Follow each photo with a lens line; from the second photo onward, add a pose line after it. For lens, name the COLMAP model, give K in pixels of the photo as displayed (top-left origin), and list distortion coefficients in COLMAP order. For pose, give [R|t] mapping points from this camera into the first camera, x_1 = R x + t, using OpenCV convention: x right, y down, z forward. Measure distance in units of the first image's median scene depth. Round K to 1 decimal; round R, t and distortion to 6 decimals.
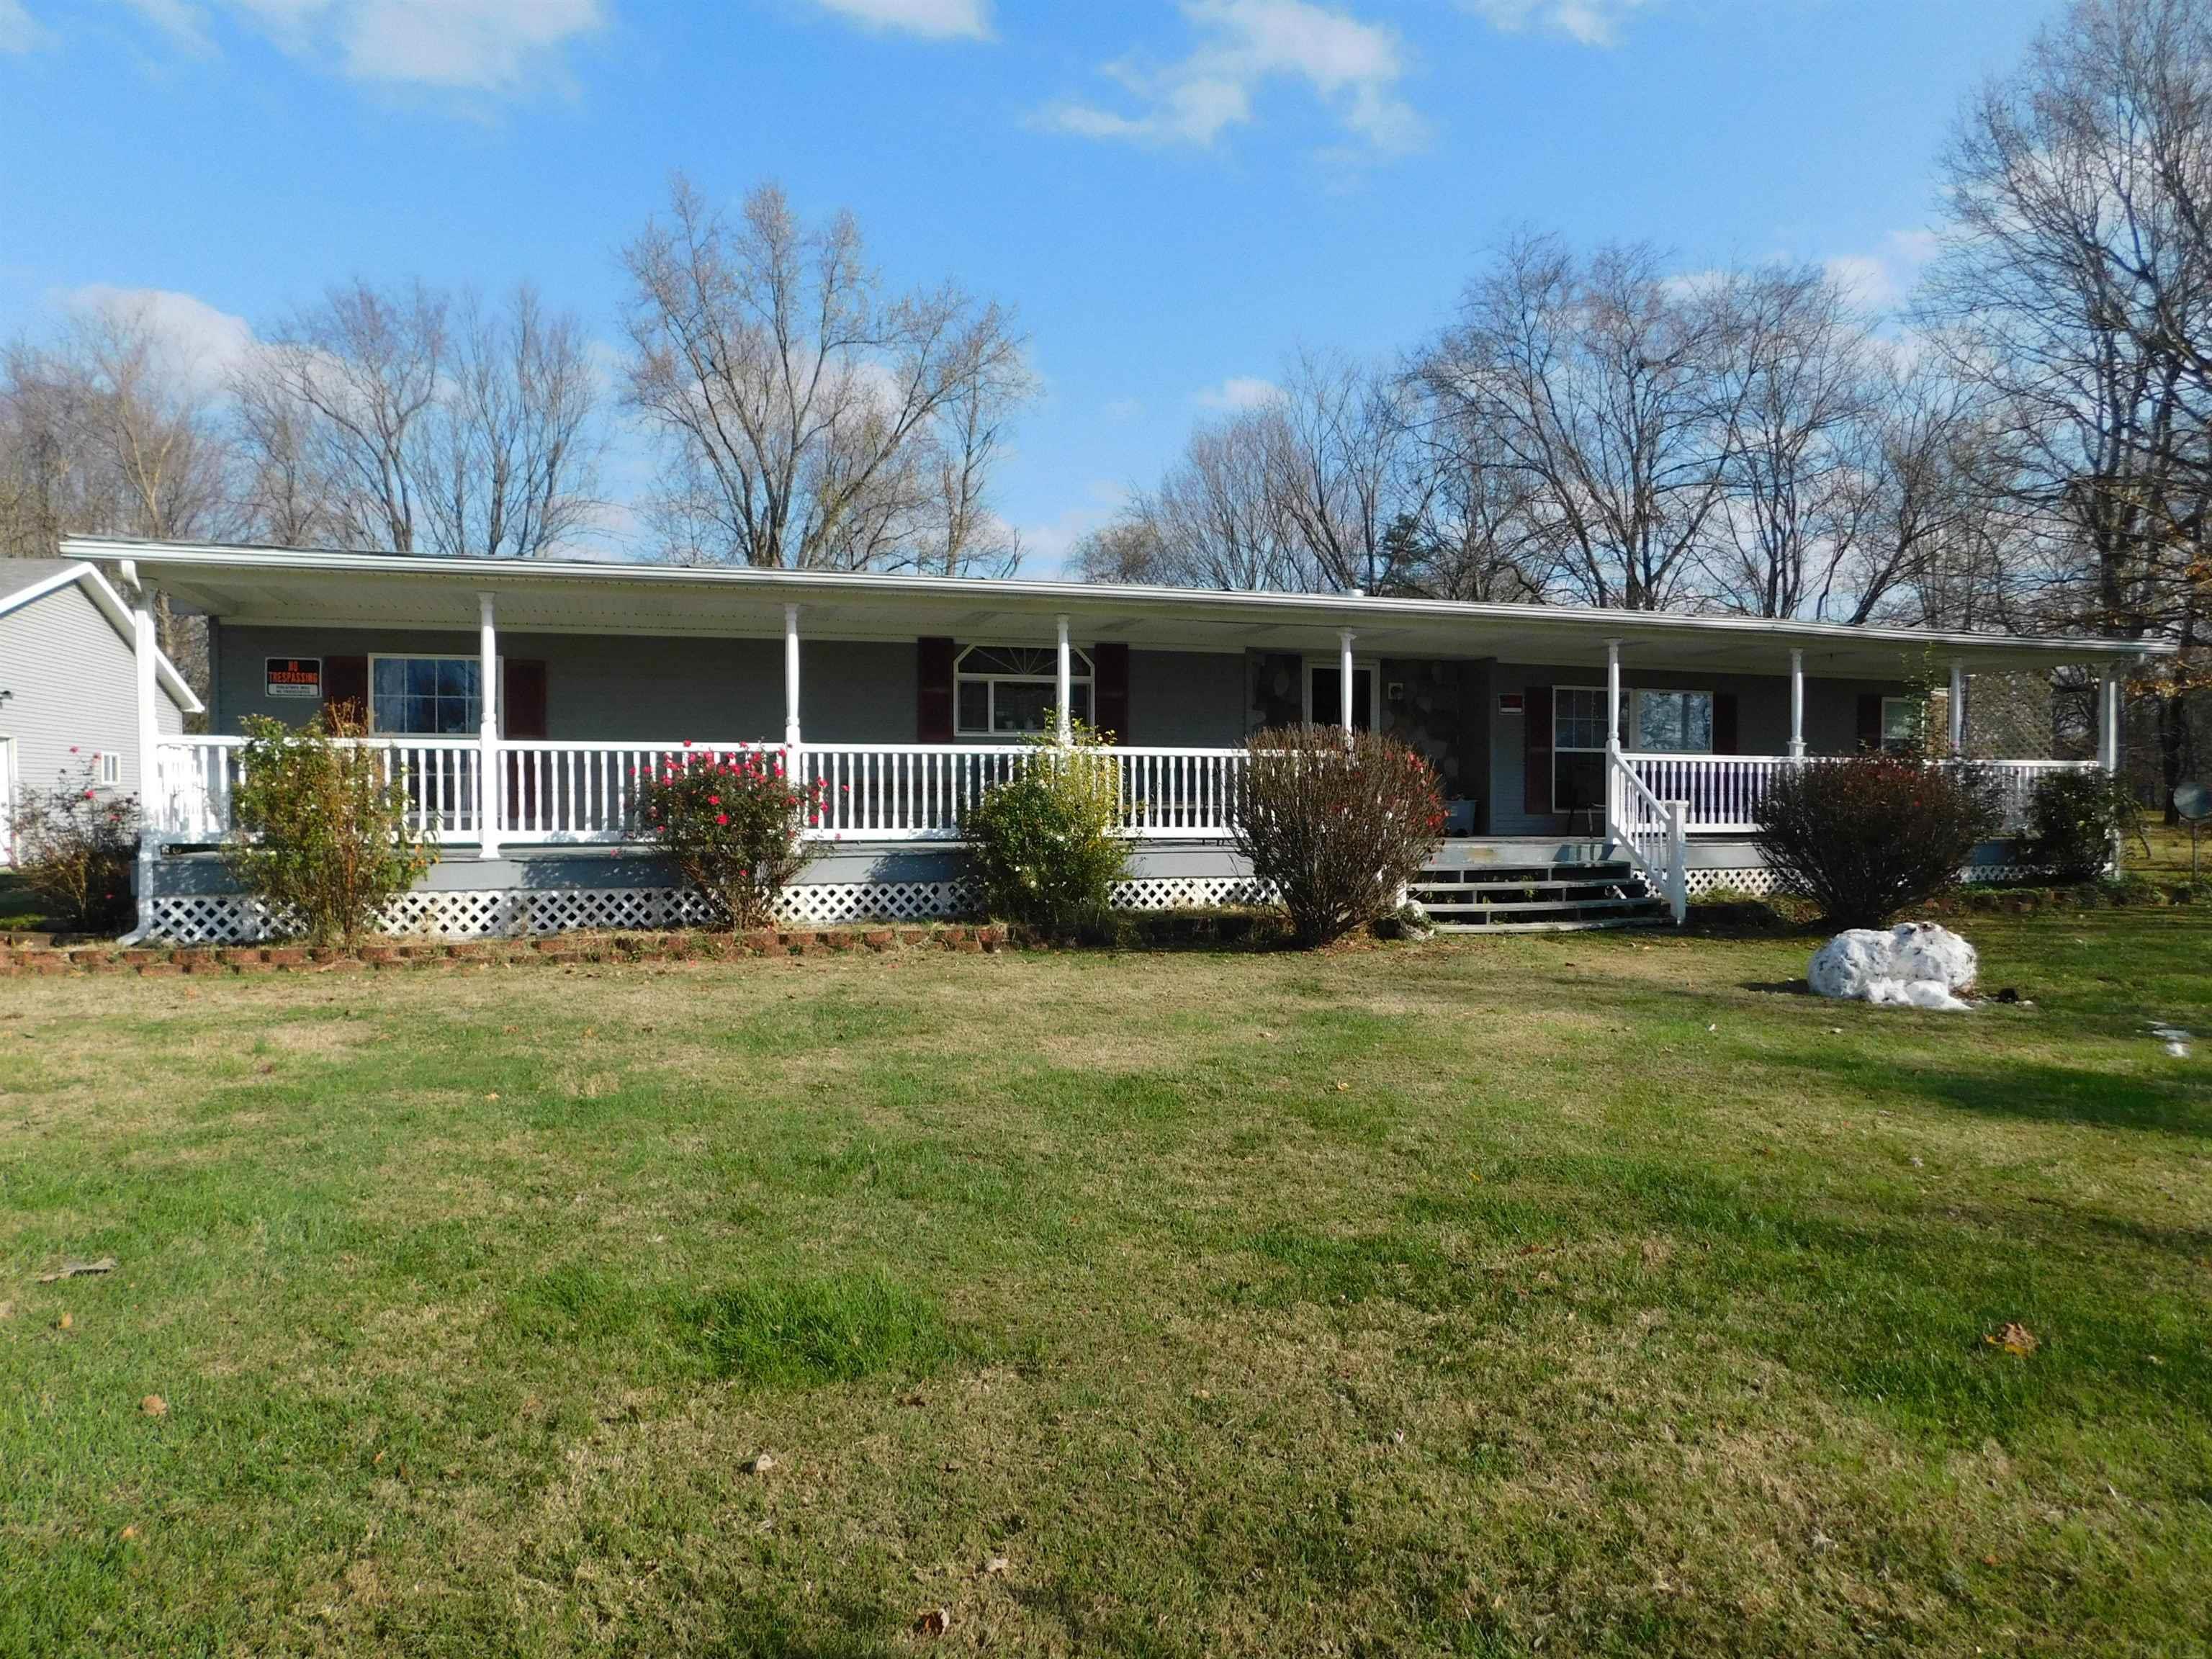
lens RADIAL K [[1495.5, 0, 1114.4], [0, 1495.5, 754.8], [0, 0, 1]] dist [-0.001281, 0.000681]
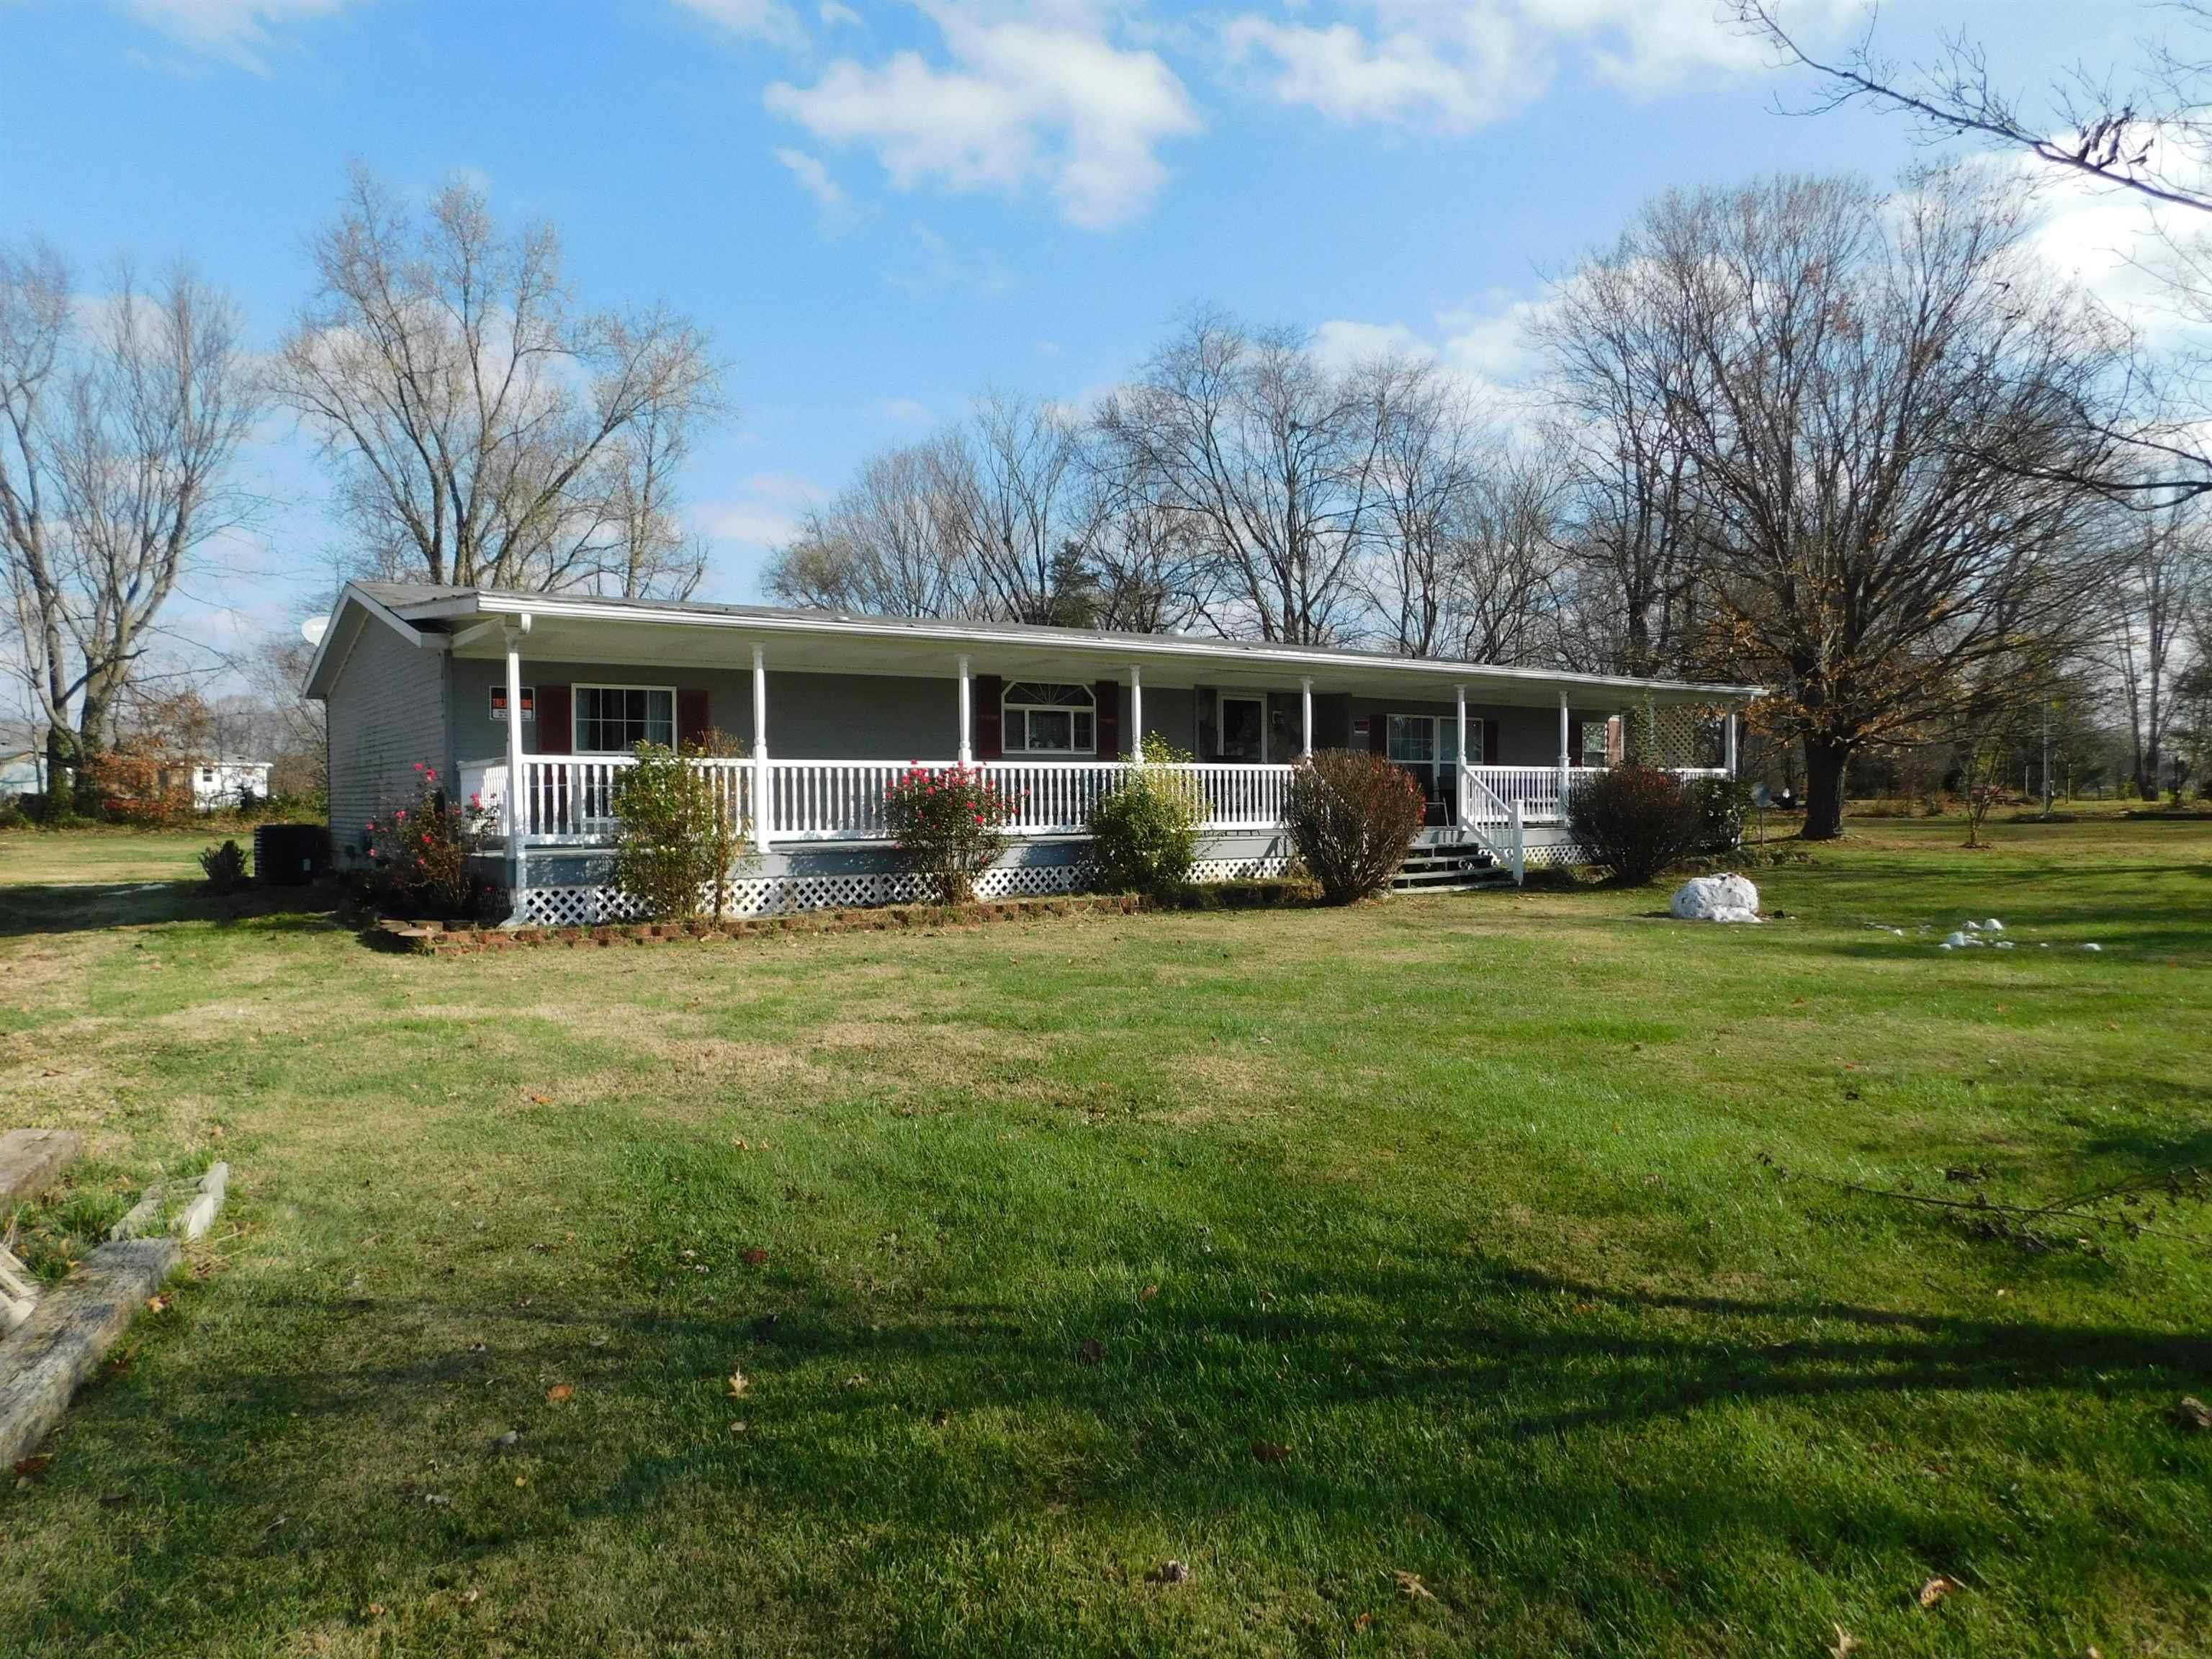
lens RADIAL K [[1482.4, 0, 1106.0], [0, 1482.4, 829.5], [0, 0, 1]] dist [0.005705, -0.000009]
pose [[0.952920, -0.016441, 0.302775, -0.489600], [0.003068, 0.999001, 0.044592, -0.005081], [-0.303205, -0.041563, 0.952018, -0.261139]]
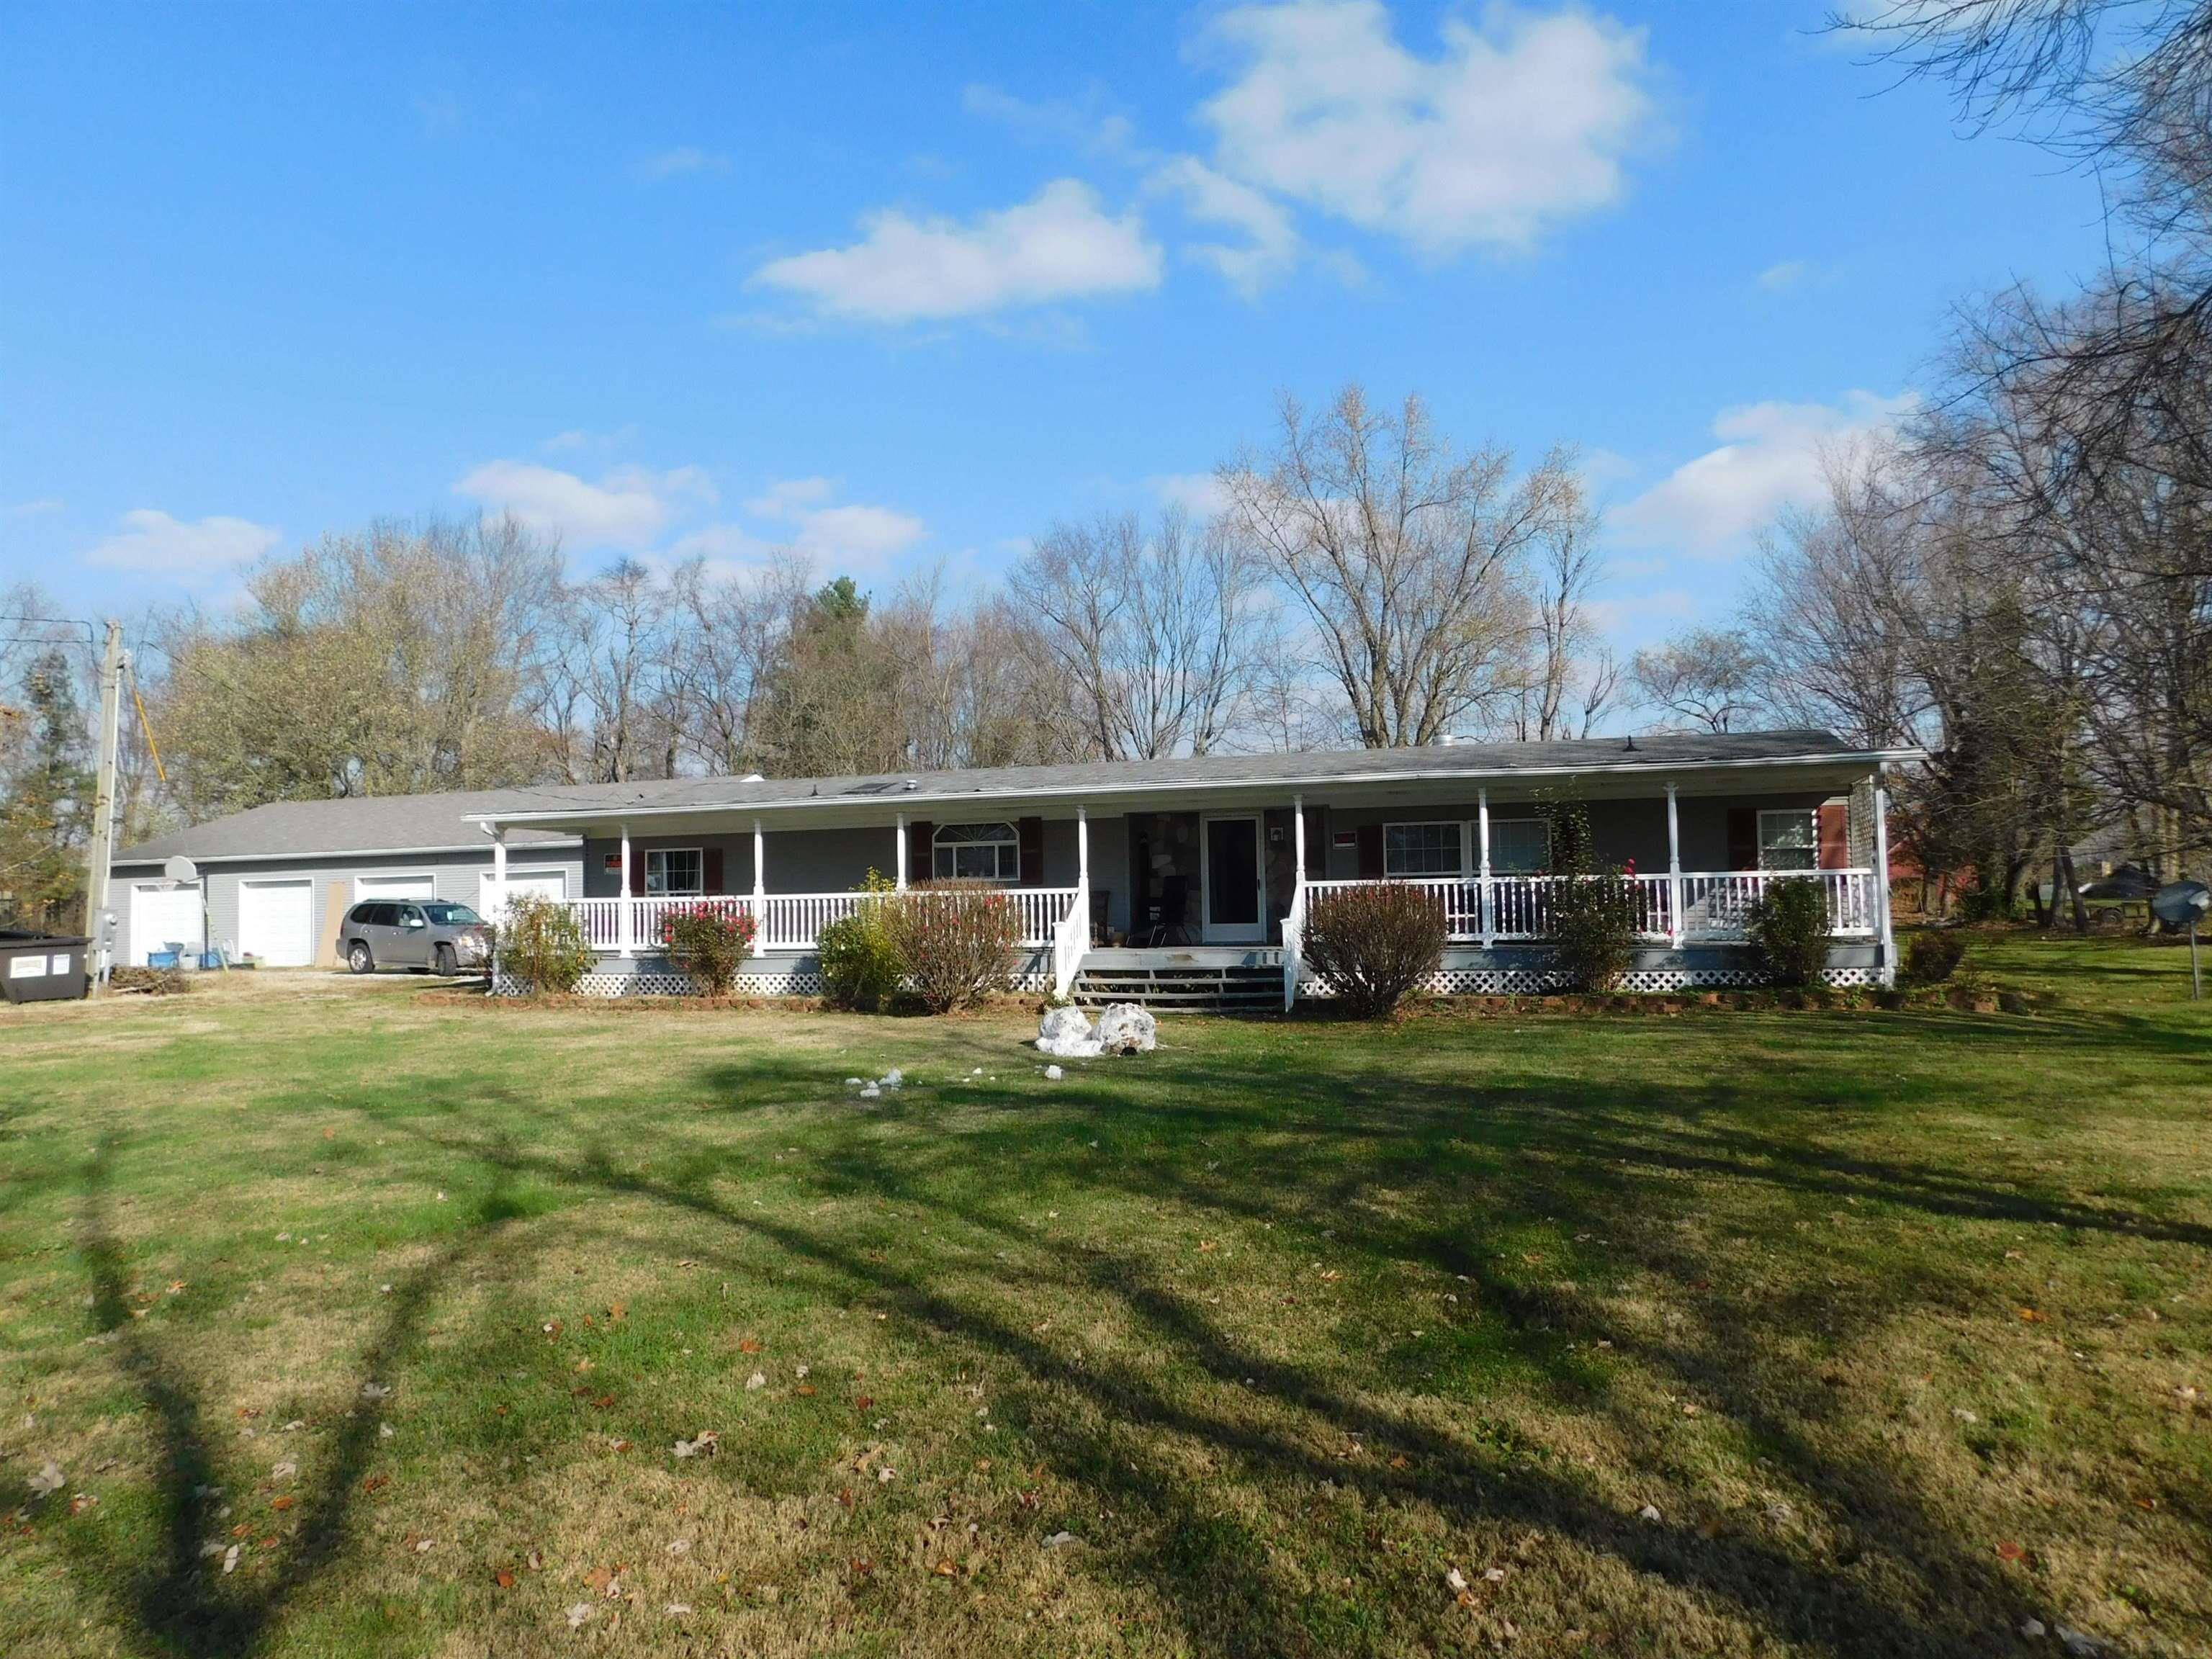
lens RADIAL K [[1558.1, 0, 1106.0], [0, 1558.1, 829.5], [0, 0, 1]] dist [-0.001541, -0.000081]
pose [[0.796996, -0.048179, -0.602060, 1.247930], [0.032569, 0.998791, -0.036813, -0.003211], [0.603106, 0.009731, 0.797602, -0.237211]]
